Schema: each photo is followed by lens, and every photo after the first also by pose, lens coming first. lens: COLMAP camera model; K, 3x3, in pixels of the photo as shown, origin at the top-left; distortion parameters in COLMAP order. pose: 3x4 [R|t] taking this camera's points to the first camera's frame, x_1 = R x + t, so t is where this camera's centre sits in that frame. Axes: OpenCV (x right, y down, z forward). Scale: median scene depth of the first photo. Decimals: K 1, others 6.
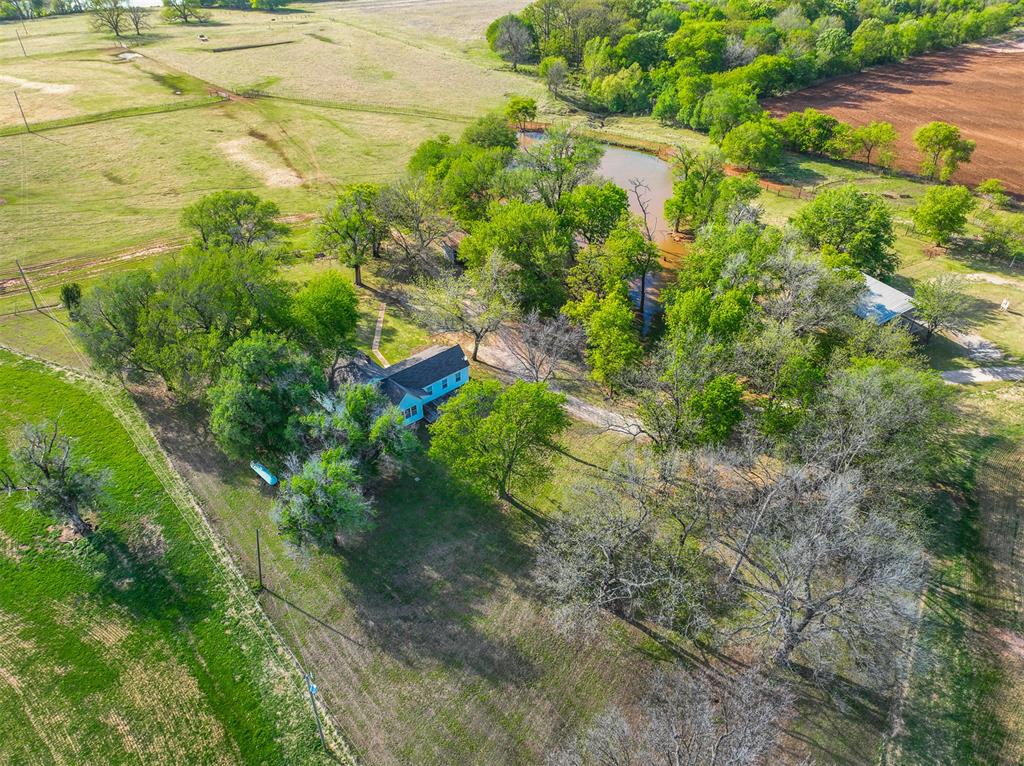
lens RADIAL K [[753.1, 0, 512.0], [0, 753.1, 383.0], [0, 0, 1]] dist [-0.003947, 0.025973]
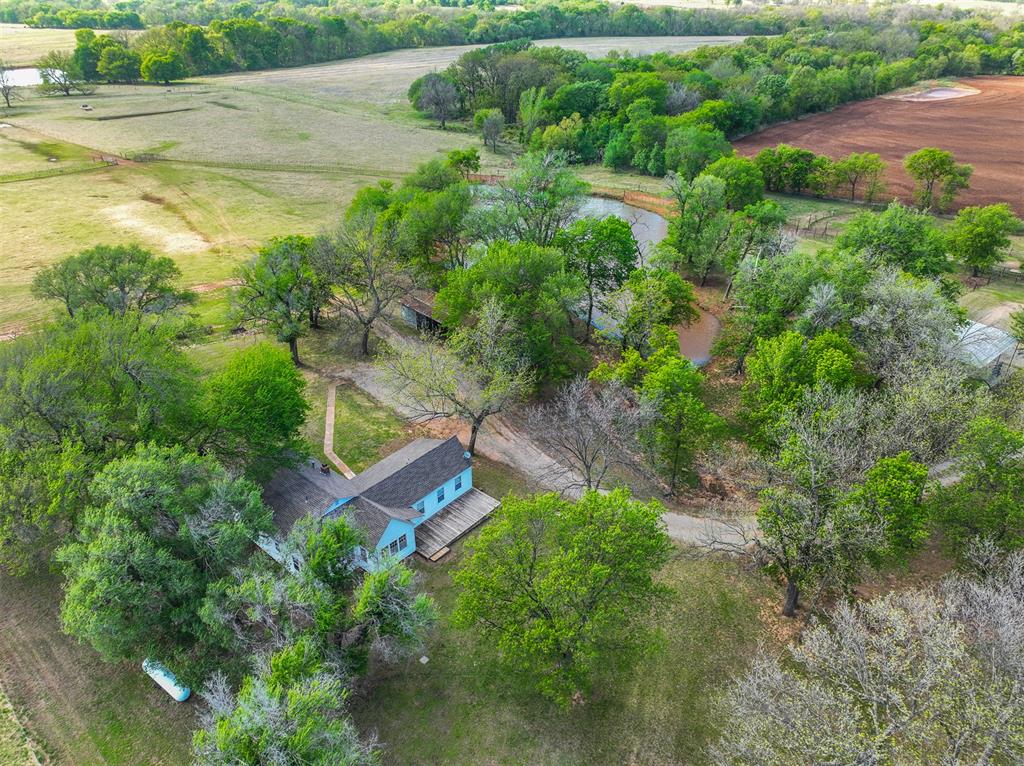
lens RADIAL K [[753.1, 0, 512.0], [0, 753.1, 383.0], [0, 0, 1]] dist [-0.003947, 0.025973]
pose [[0.991780, -0.071839, 0.105886, -0.043964], [0.082148, 0.991943, -0.096445, -0.013878], [-0.098105, 0.104351, 0.989690, 0.150224]]
